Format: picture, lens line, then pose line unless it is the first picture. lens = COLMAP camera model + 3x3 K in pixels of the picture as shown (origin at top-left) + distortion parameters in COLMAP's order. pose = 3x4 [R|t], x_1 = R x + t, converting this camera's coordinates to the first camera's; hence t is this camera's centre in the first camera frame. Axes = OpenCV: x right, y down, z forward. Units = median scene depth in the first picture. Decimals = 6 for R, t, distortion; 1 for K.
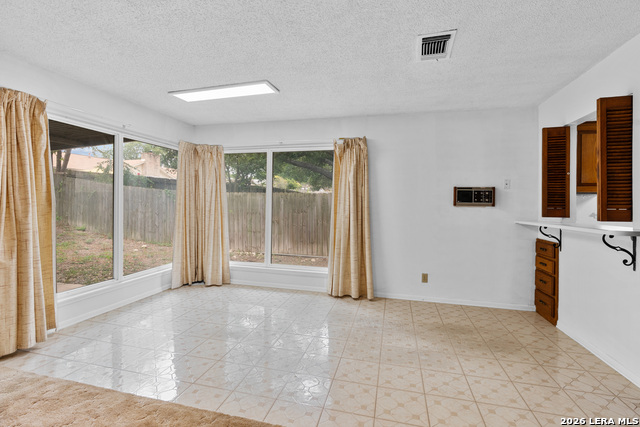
lens RADIAL K [[291.4, 0, 321.2], [0, 291.4, 205.6], [0, 0, 1]] dist [-0.002430, 0.001309]
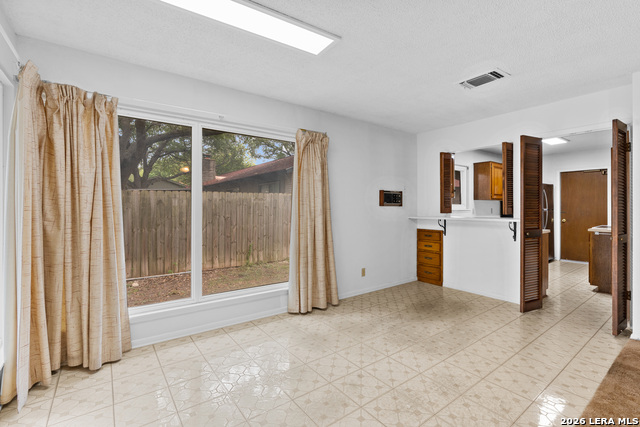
lens RADIAL K [[291.4, 0, 315.1], [0, 291.4, 206.7], [0, 0, 1]] dist [-0.002430, 0.001309]
pose [[0.636648, -0.011271, 0.771072, -0.583027], [0.008276, 0.999935, 0.007782, -0.007933], [-0.771110, 0.001427, 0.636701, 0.424601]]
